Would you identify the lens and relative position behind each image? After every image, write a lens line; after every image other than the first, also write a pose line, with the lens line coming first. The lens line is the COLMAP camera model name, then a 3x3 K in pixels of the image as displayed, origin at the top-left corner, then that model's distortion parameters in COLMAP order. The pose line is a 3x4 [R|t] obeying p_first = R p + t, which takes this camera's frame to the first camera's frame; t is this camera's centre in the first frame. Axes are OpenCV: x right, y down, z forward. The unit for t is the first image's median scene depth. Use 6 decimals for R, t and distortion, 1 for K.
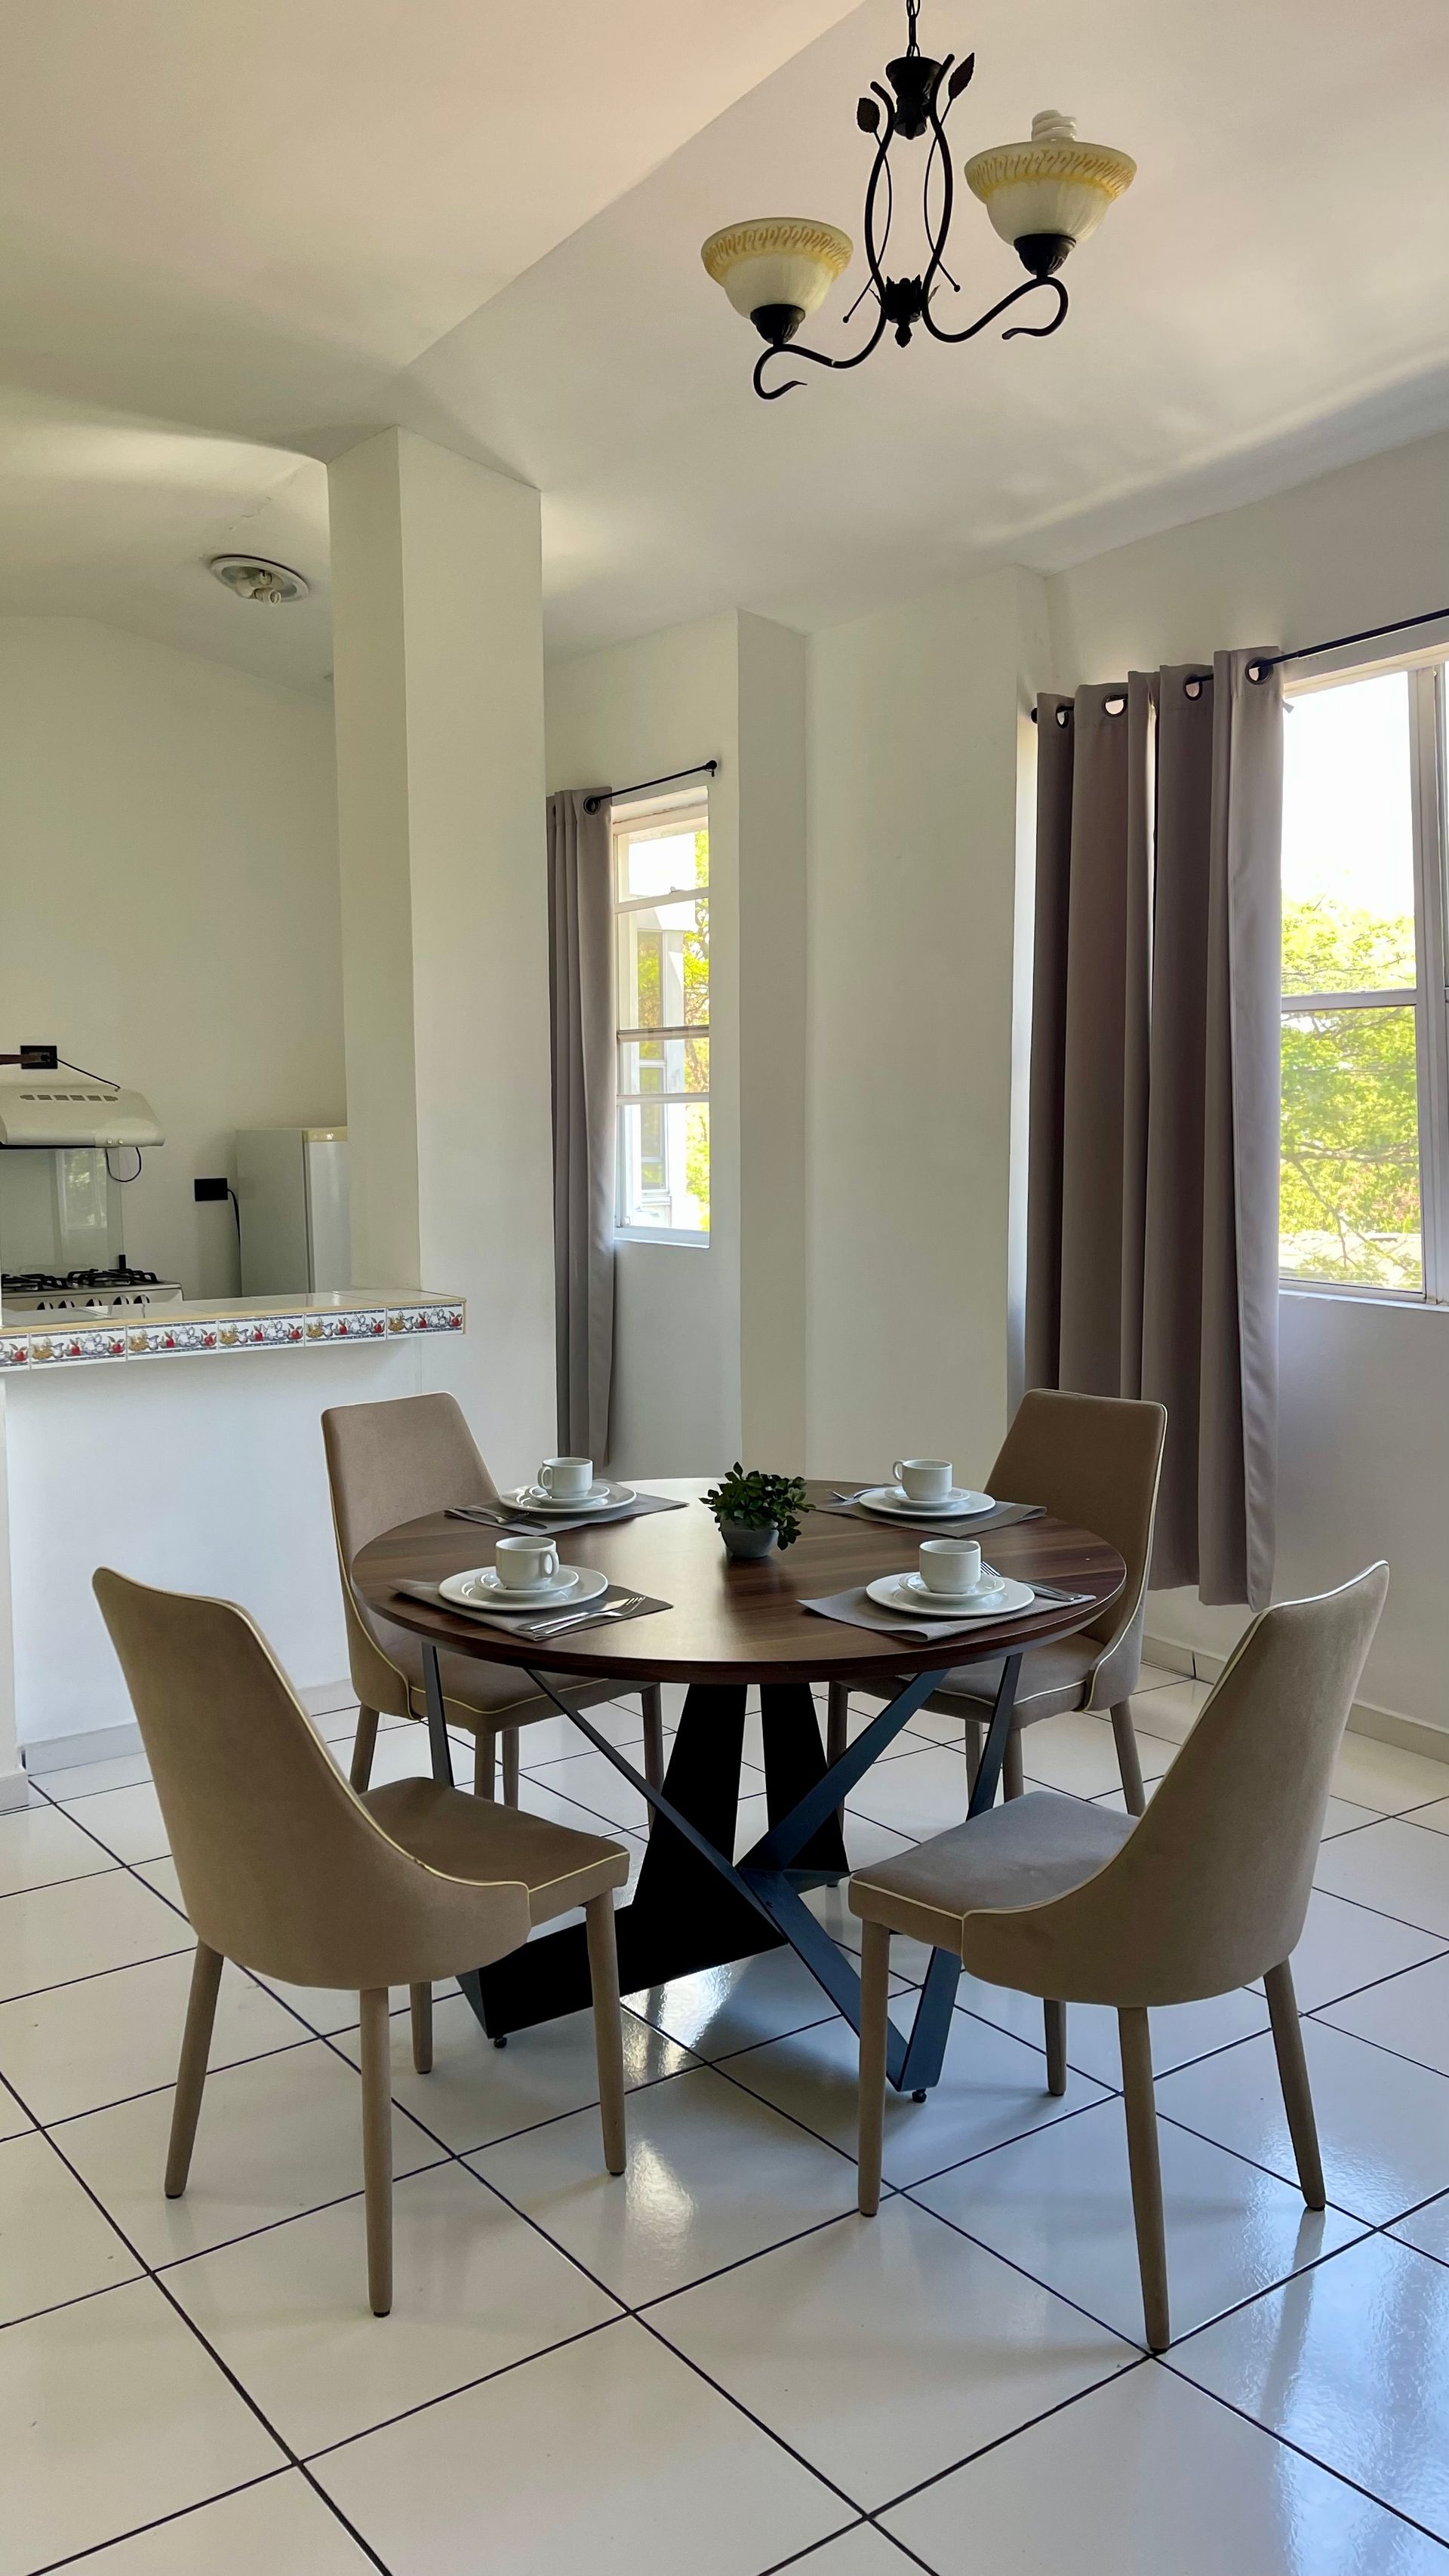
lens RADIAL K [[1963.3, 0, 724.5], [0, 1963.3, 1288.0], [0, 0, 1]] dist [0.078111, -0.216310]
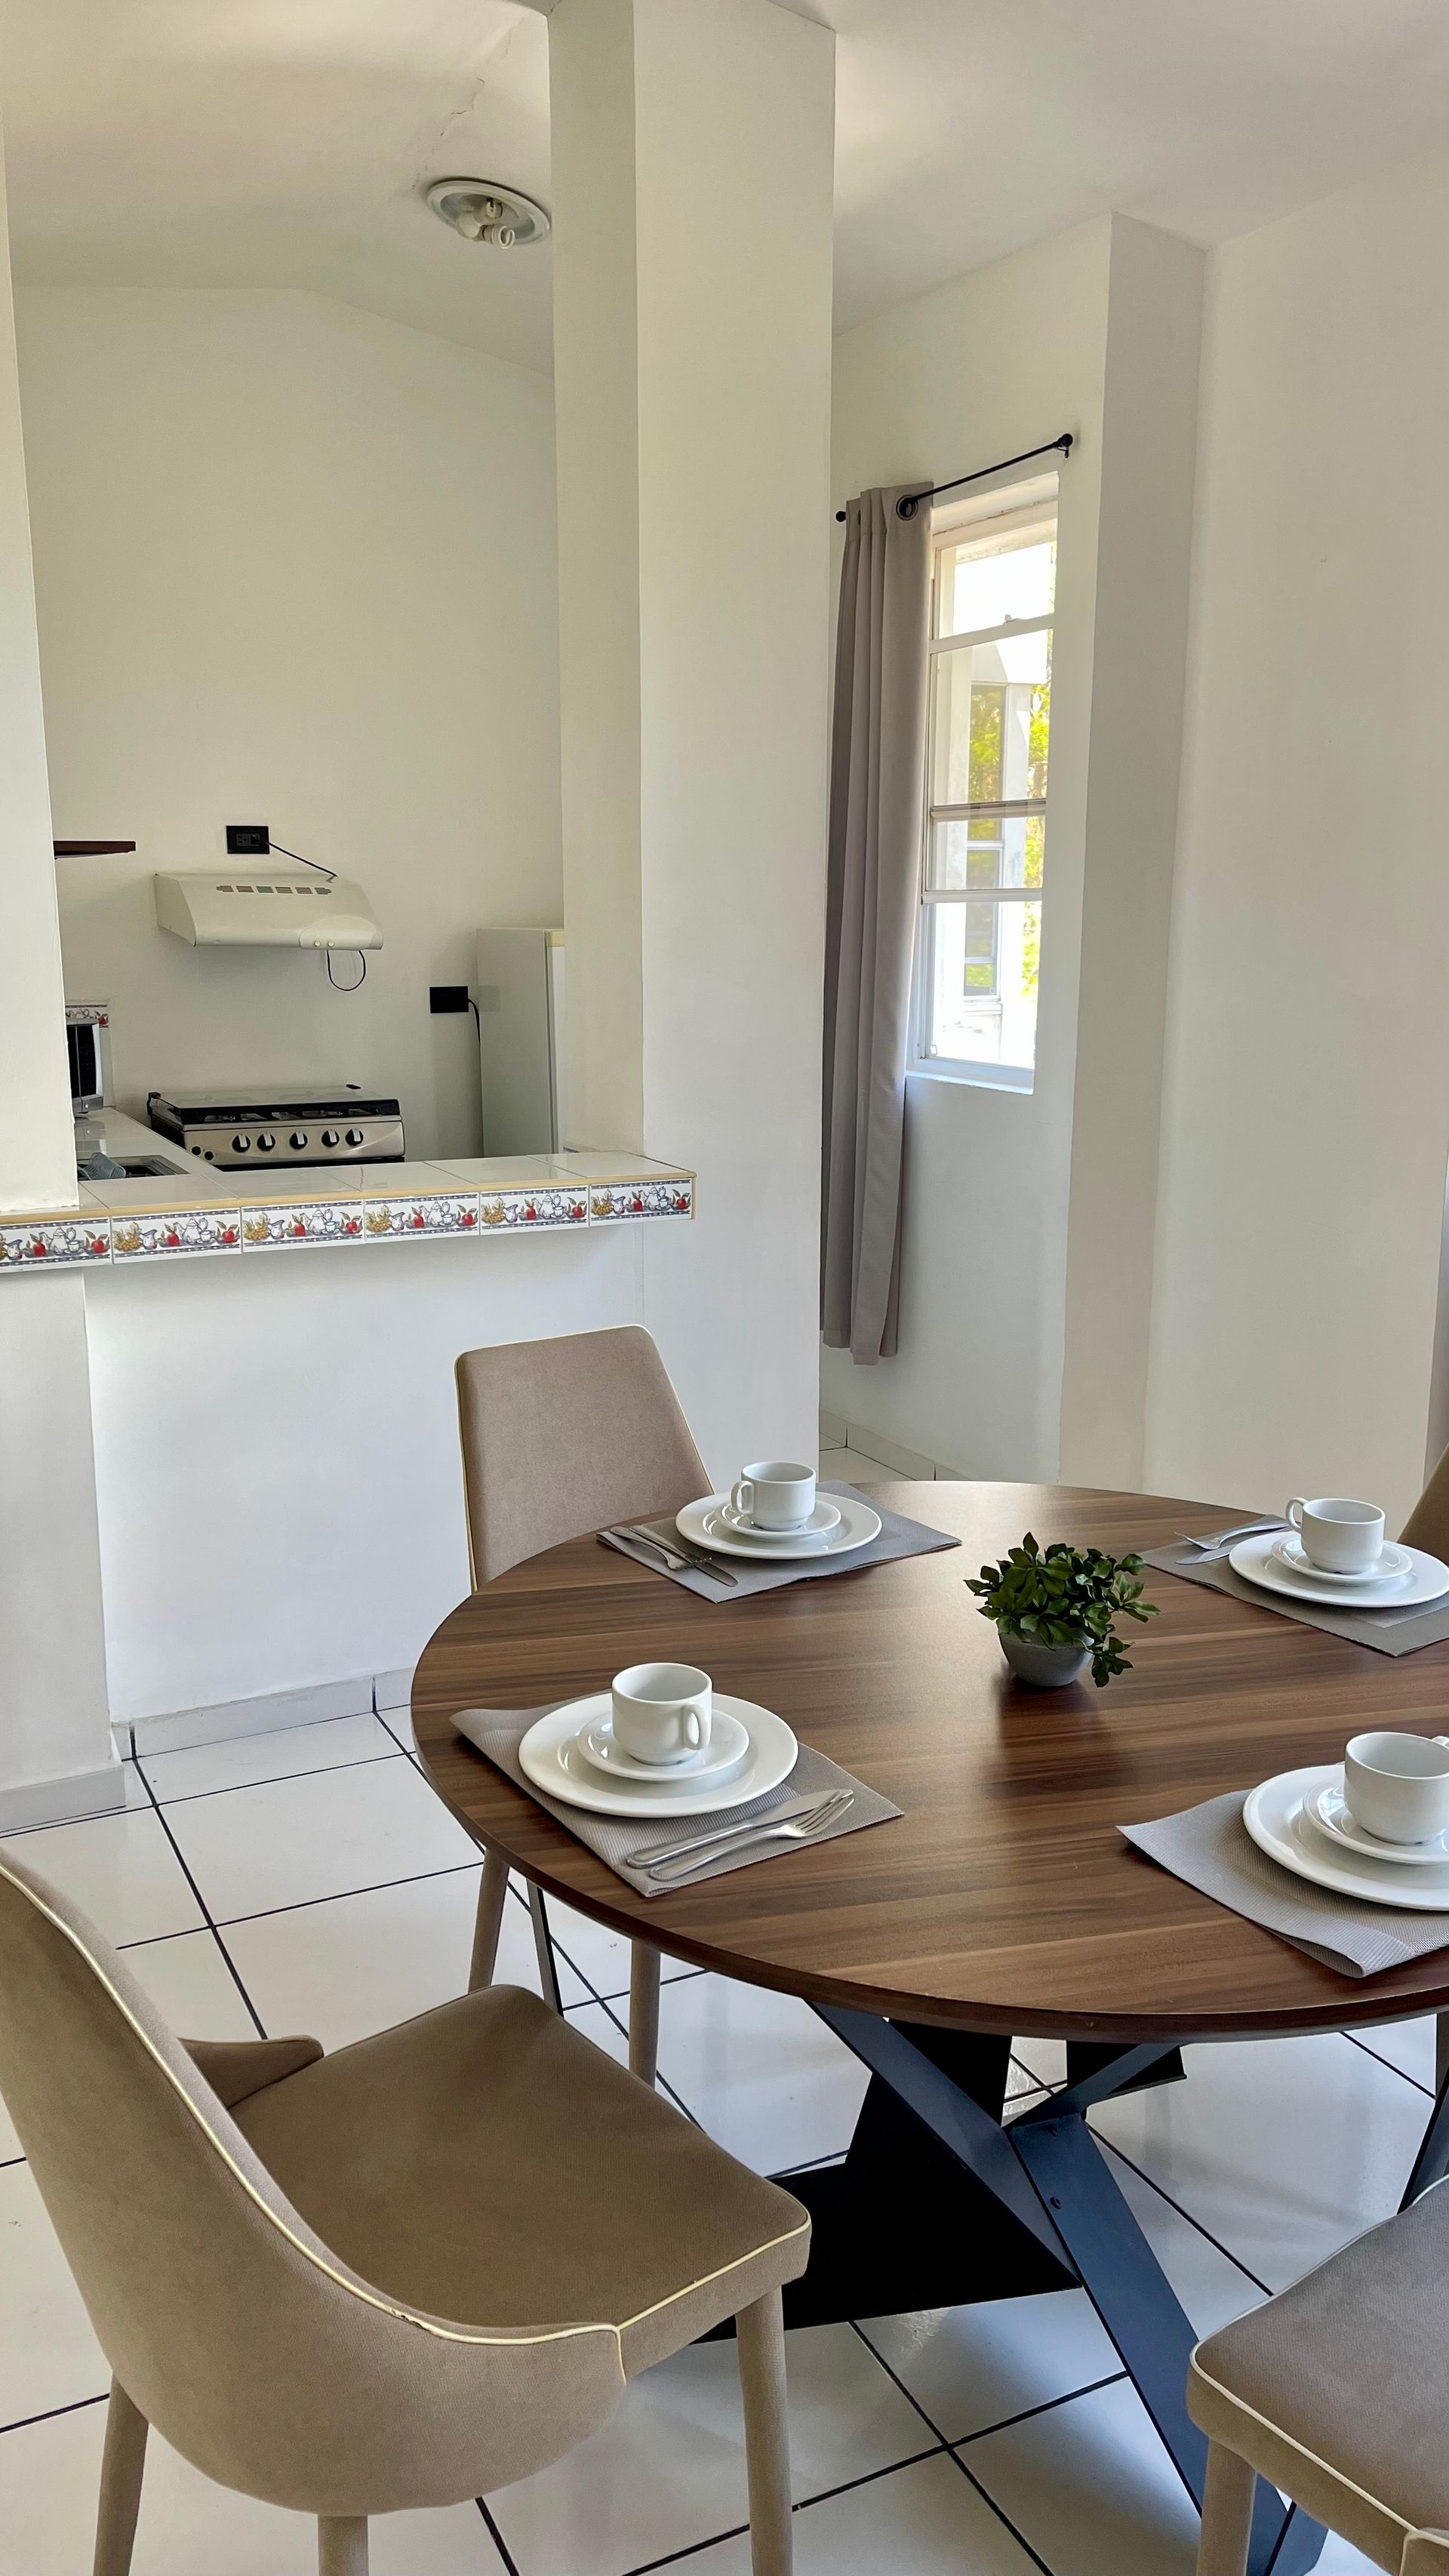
lens RADIAL K [[1928.9, 0, 724.5], [0, 1928.9, 1288.0], [0, 0, 1]] dist [0.067854, -0.082247]
pose [[0.984068, 0.042980, -0.172518, 0.007794], [-0.023044, 0.992989, 0.115938, -0.031475], [0.176292, -0.110115, 0.978159, 0.231431]]
